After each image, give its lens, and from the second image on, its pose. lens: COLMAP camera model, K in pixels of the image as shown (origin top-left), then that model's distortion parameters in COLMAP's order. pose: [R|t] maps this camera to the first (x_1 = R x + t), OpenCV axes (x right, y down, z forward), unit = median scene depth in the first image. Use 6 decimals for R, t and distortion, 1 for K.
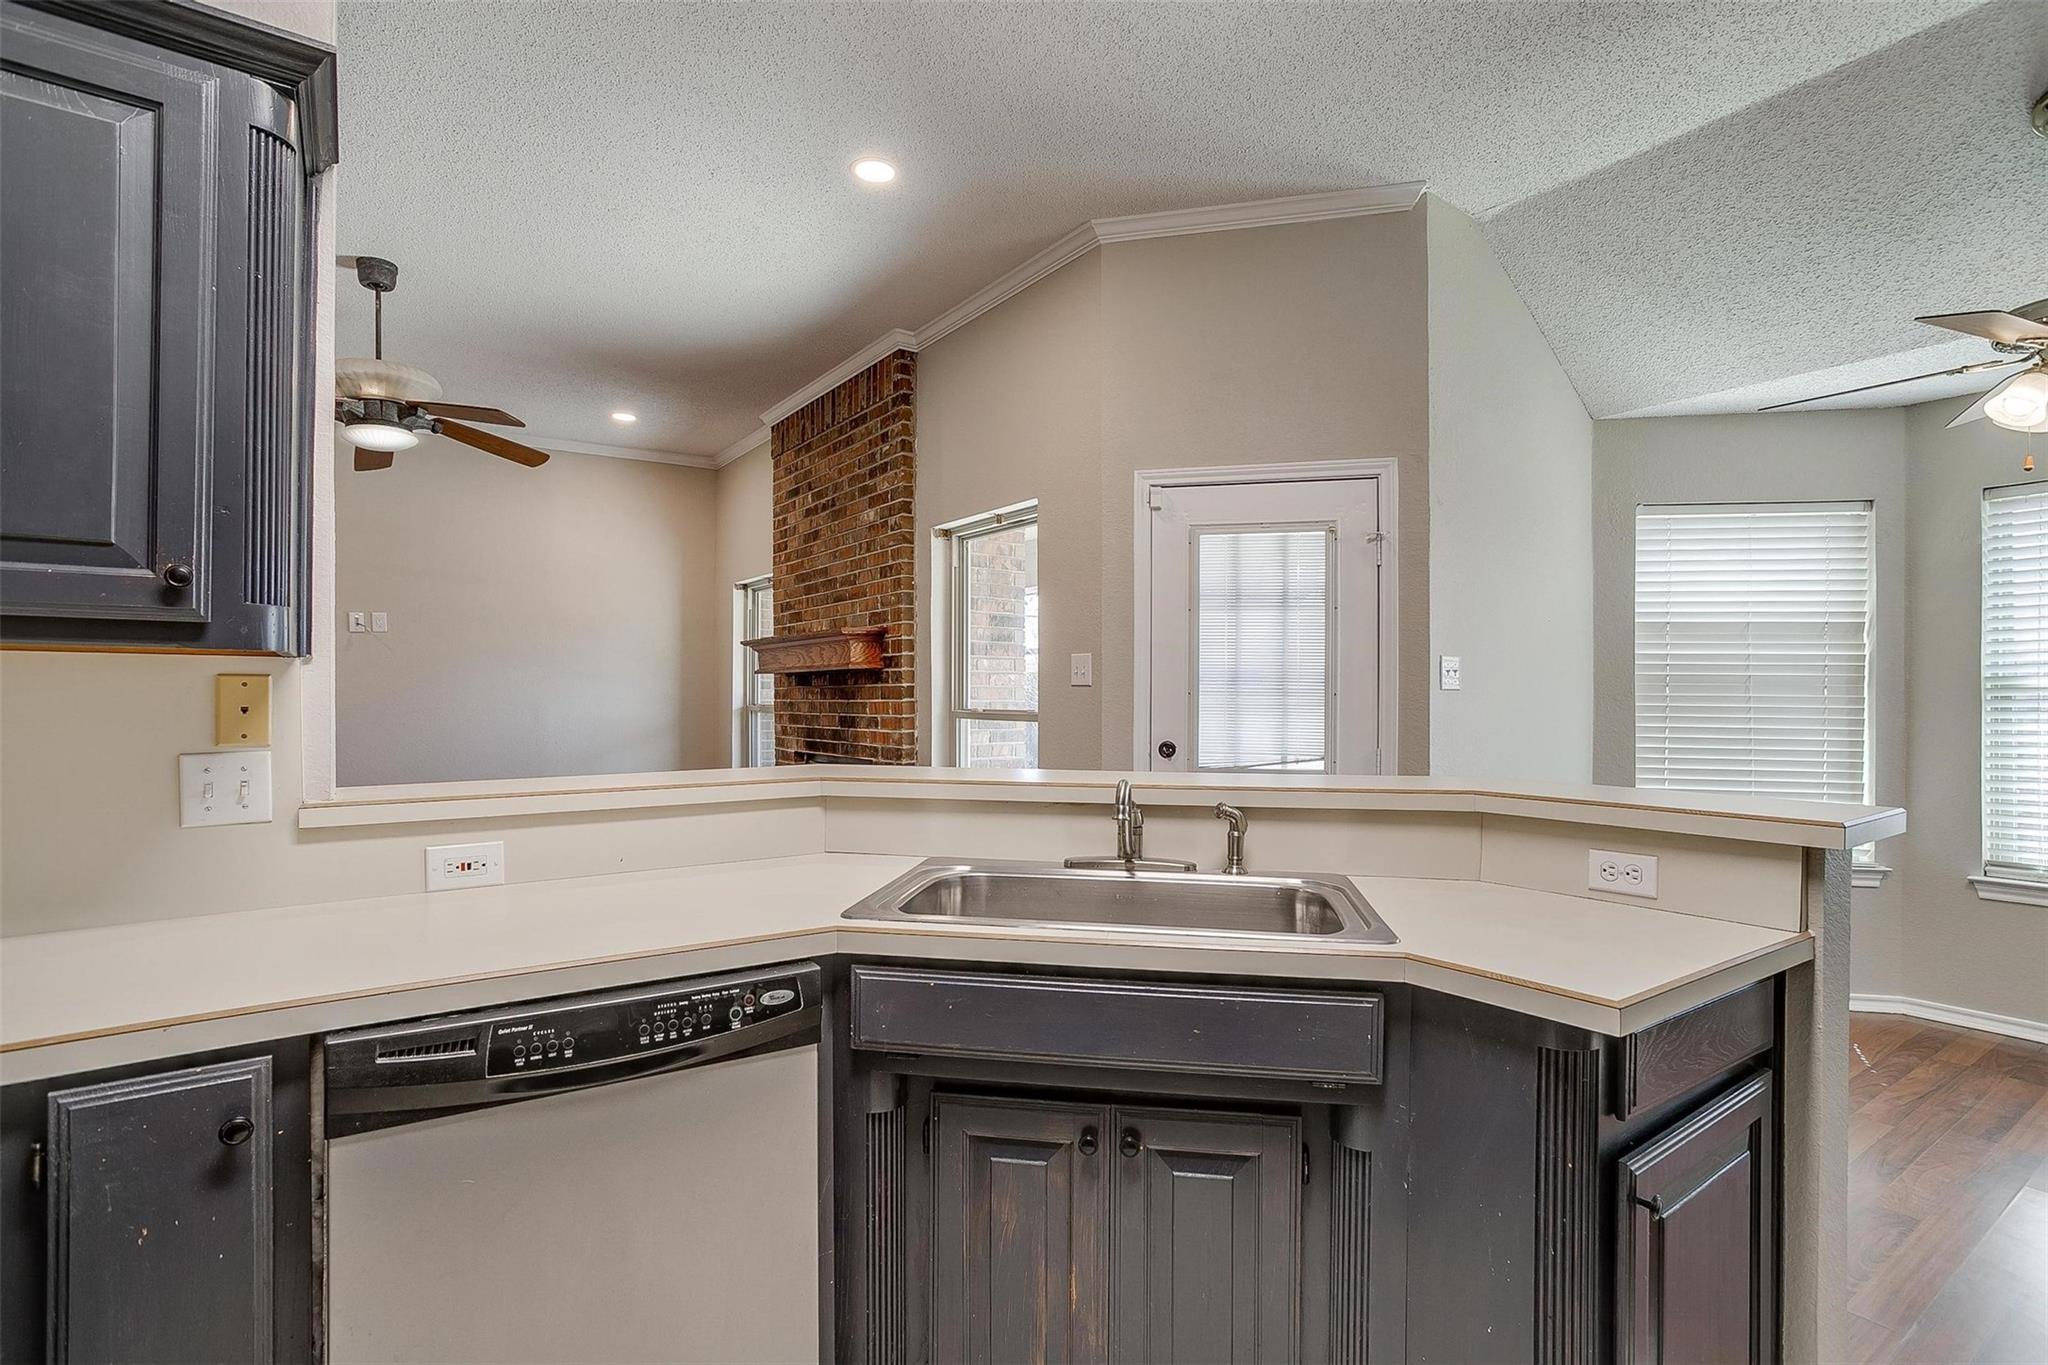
lens RADIAL K [[995.0, 0, 1023.4], [0, 995.0, 690.0], [0, 0, 1]] dist [-0.061495, 0.037040]
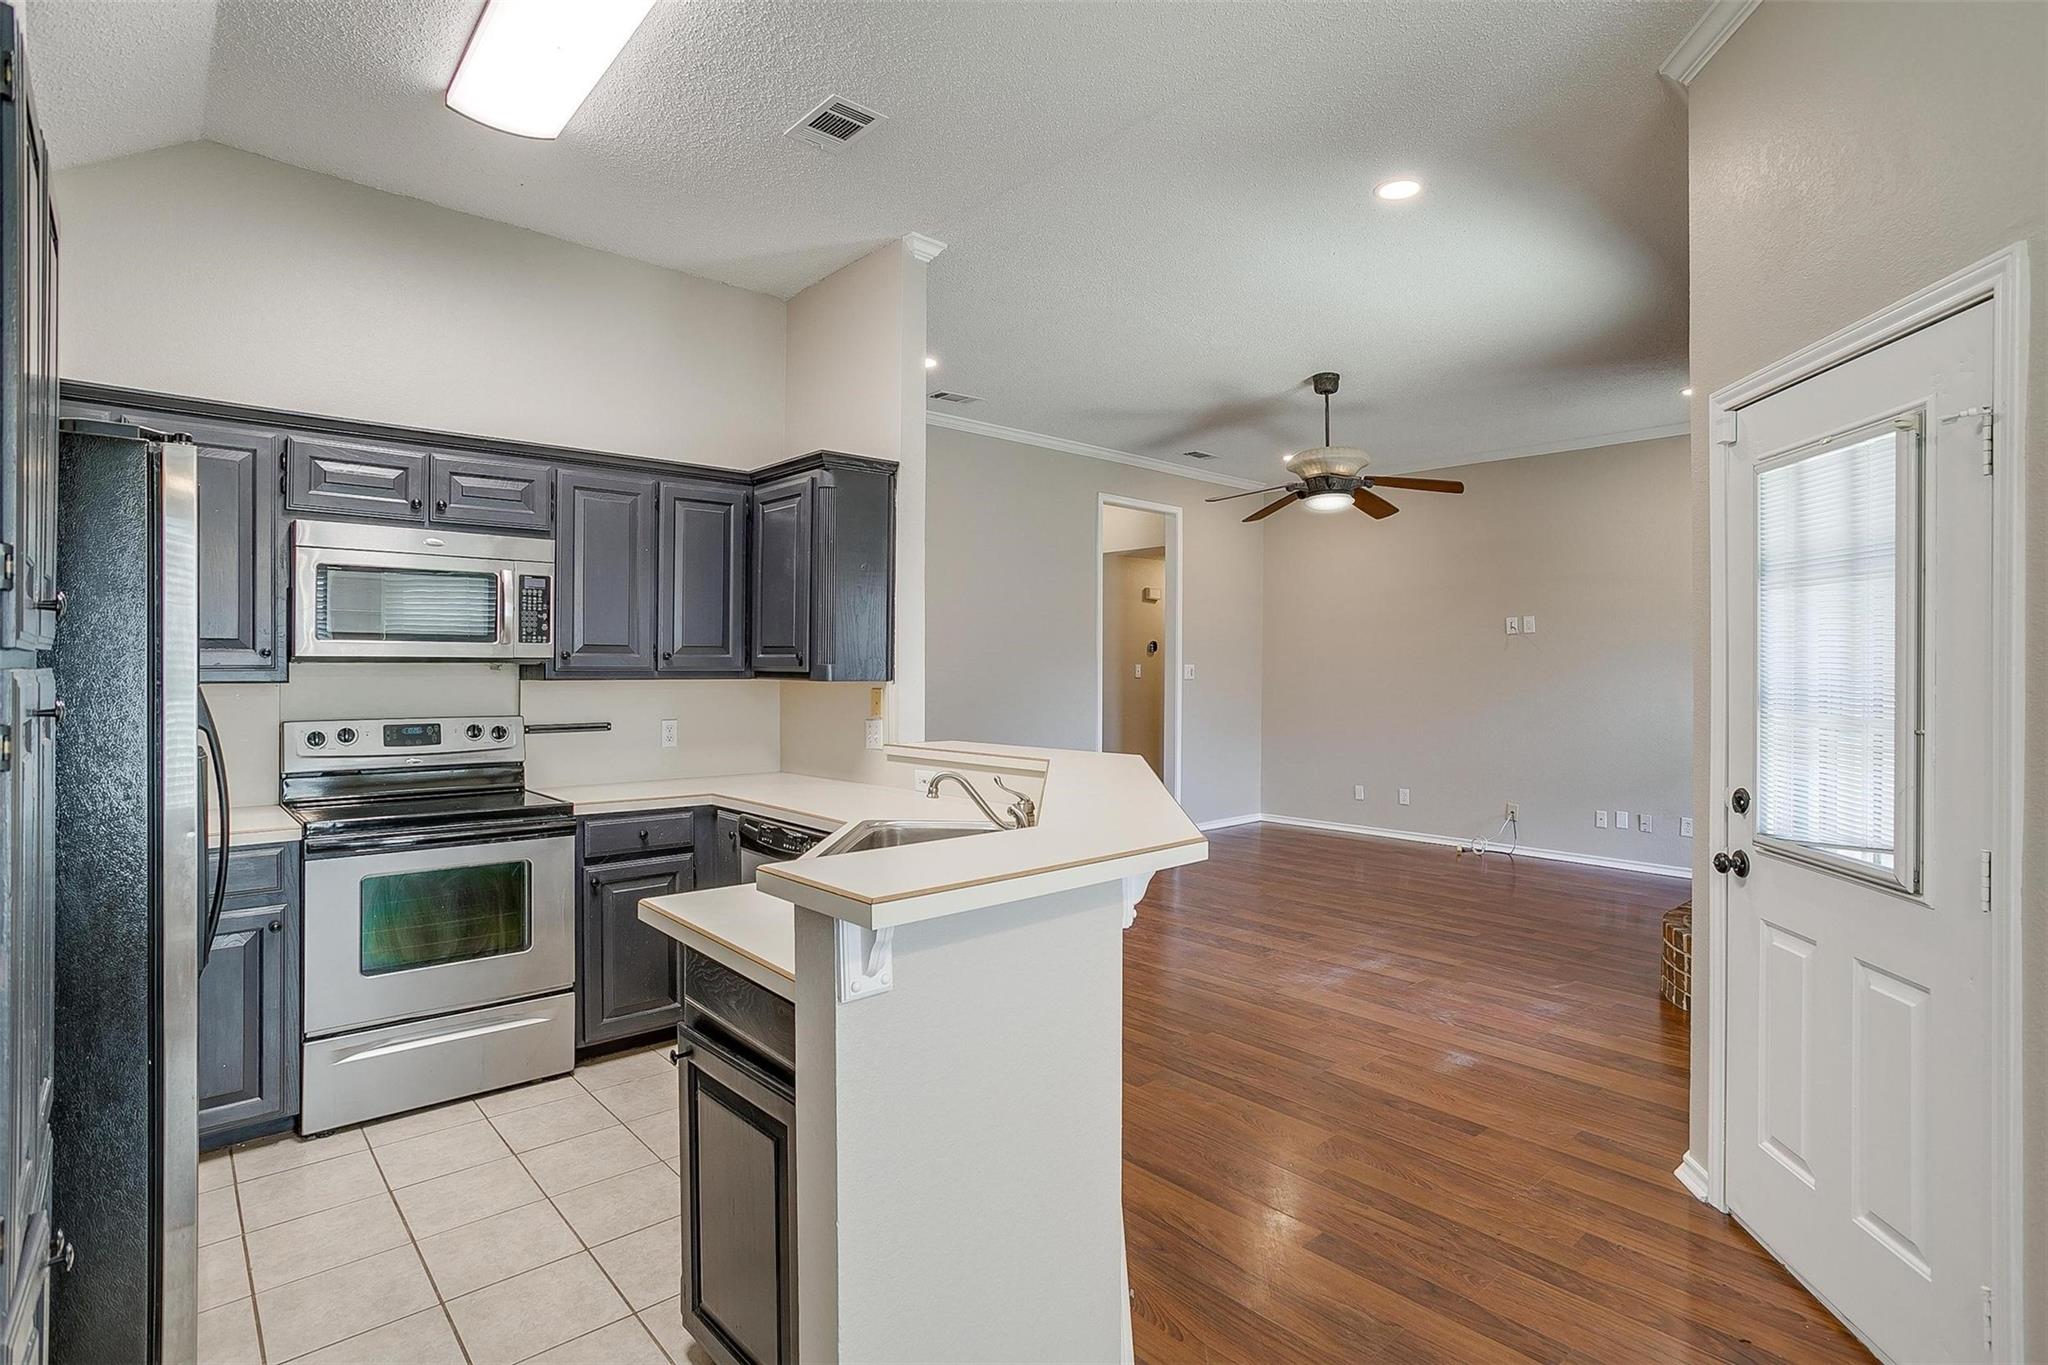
lens RADIAL K [[1014.1, 0, 1024.2], [0, 1014.1, 667.9], [0, 0, 1]] dist [-0.052718, 0.031737]
pose [[0.124425, -0.000117, -0.992229, 0.737504], [-0.001788, 0.999998, -0.000342, -0.028026], [0.992227, 0.001817, 0.124425, 0.432778]]
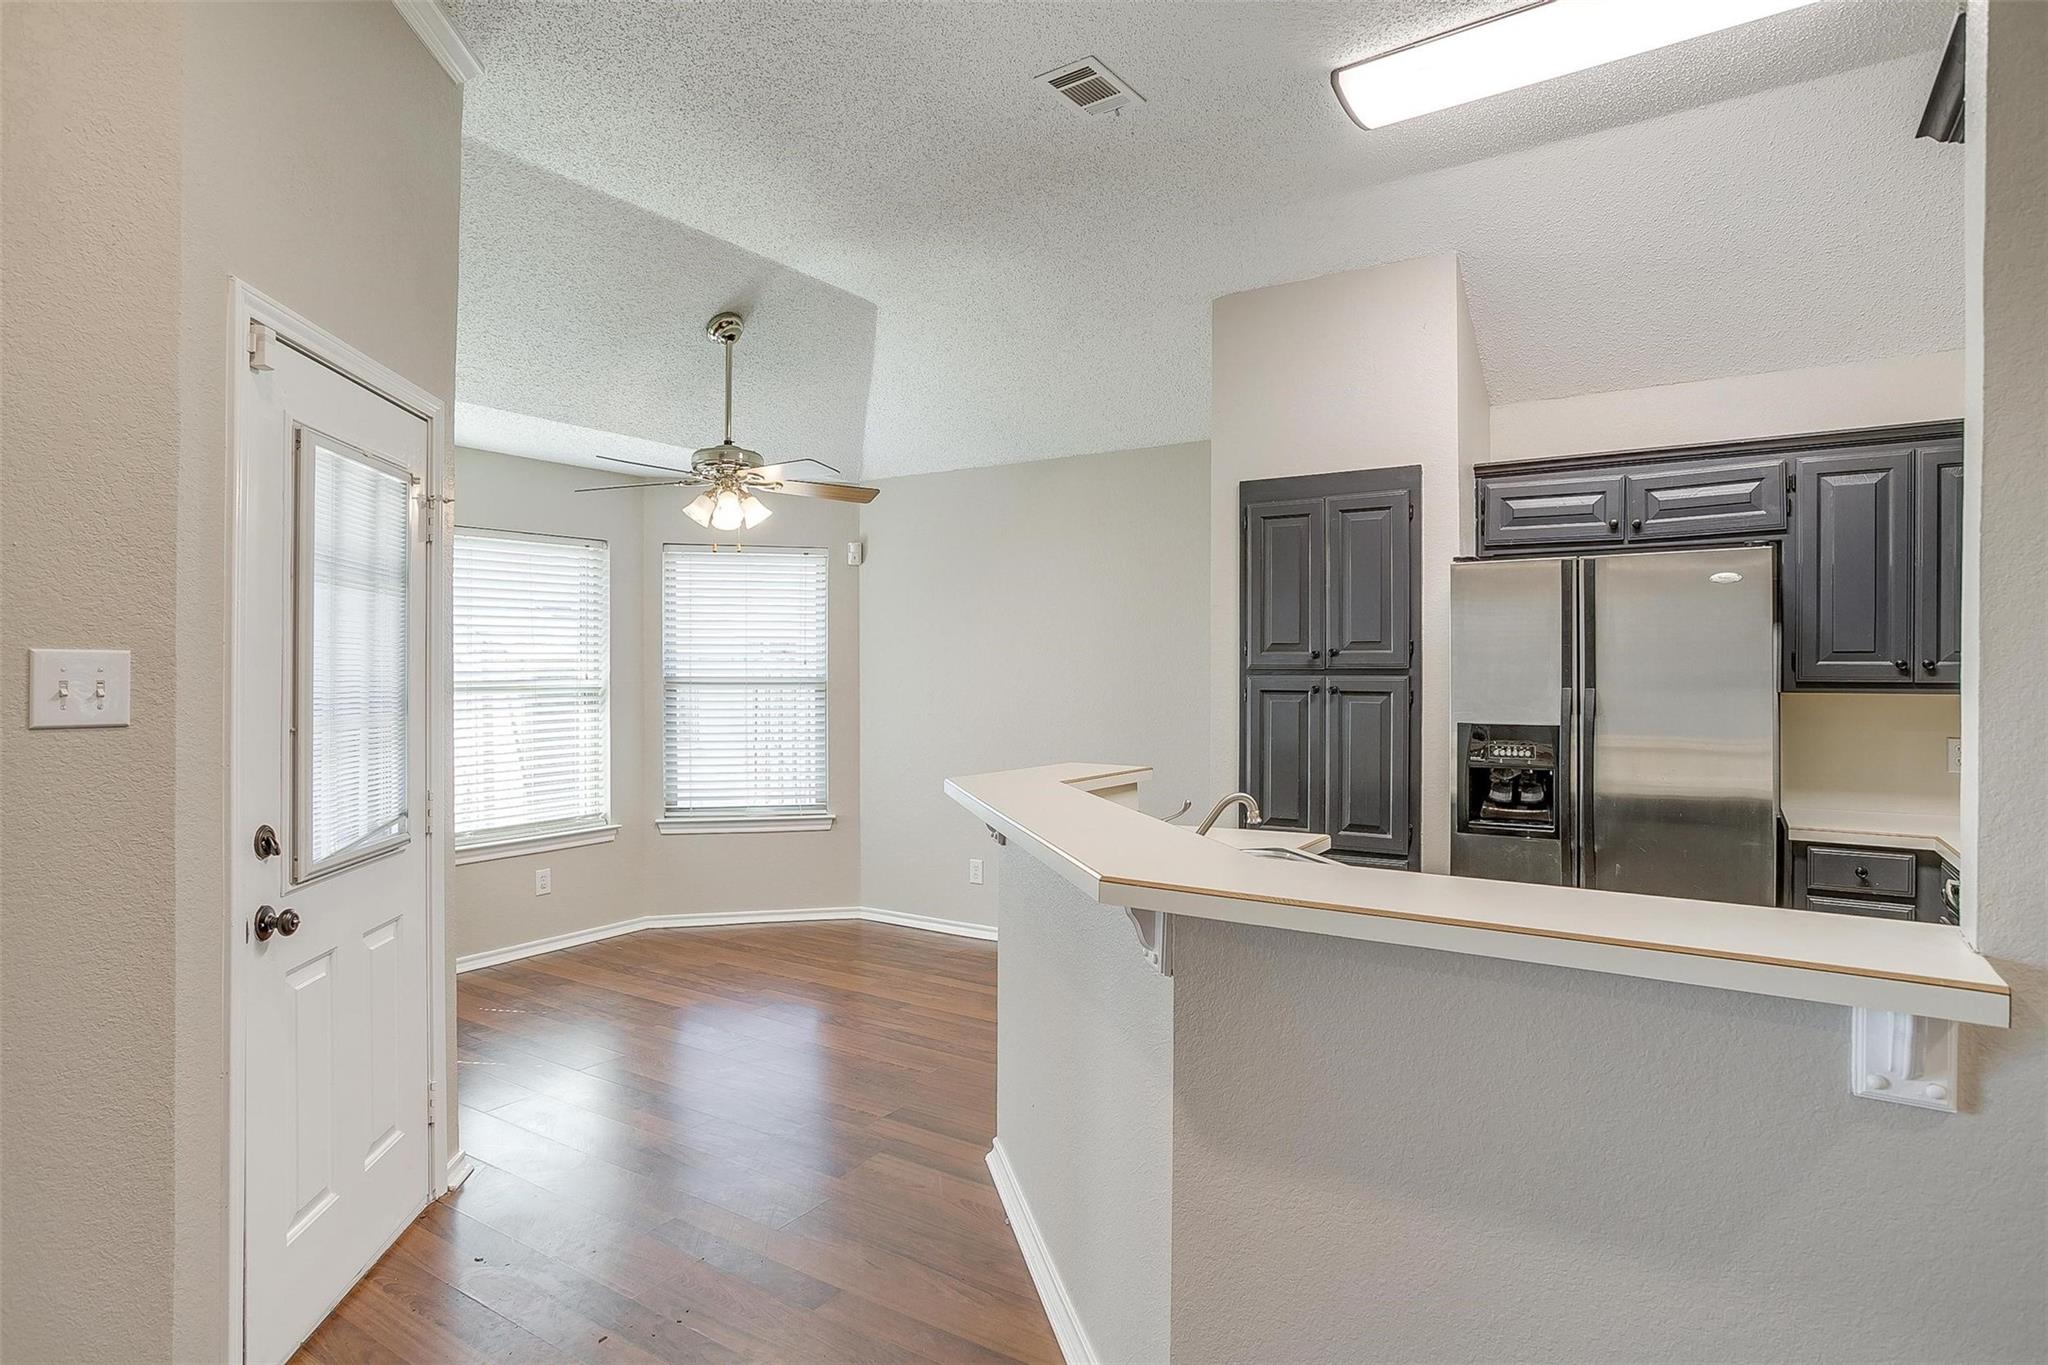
lens RADIAL K [[1121.2, 0, 1024.0], [0, 1121.2, 682.5], [0, 0, 1]] dist [-0.000501, -0.000047]
pose [[-0.376204, -0.011764, 0.926462, -0.533777], [-0.004528, 0.999931, 0.010858, -0.030358], [-0.926526, -0.000110, -0.376232, 0.841905]]
